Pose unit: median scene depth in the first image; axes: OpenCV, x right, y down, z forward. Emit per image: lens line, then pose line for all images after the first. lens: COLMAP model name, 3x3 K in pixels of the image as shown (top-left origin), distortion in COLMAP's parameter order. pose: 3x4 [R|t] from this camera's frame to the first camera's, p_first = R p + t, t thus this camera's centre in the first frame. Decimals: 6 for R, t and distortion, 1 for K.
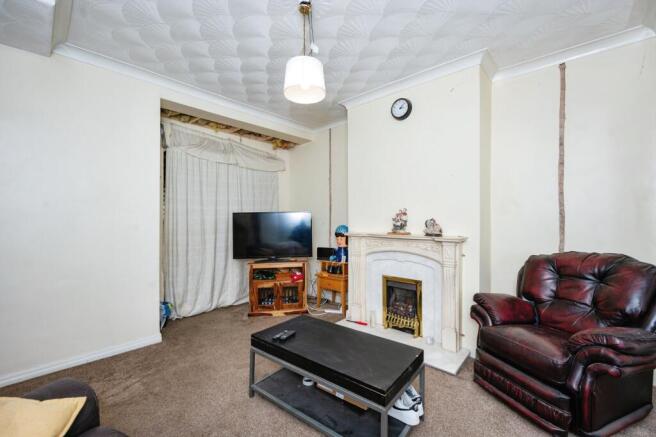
lens RADIAL K [[281.4, 0, 329.8], [0, 281.4, 217.1], [0, 0, 1]] dist [0.000098, -0.000623]
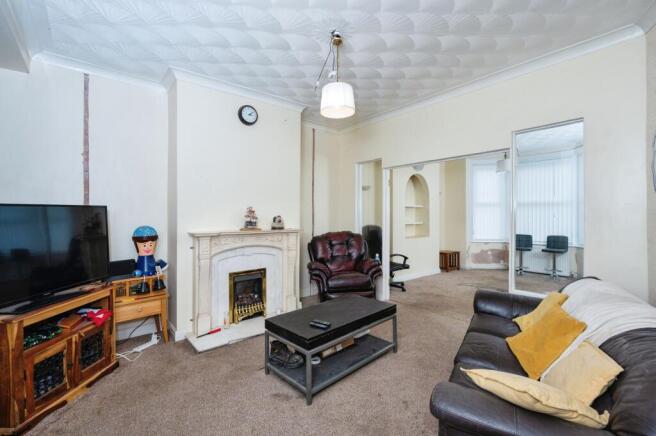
lens RADIAL K [[281.4, 0, 343.2], [0, 281.4, 217.9], [0, 0, 1]] dist [0.000098, -0.000623]
pose [[0.121018, -0.007430, 0.992623, -0.775970], [0.007773, 0.999948, 0.006537, 0.009028], [-0.992620, 0.006925, 0.121069, 0.503585]]
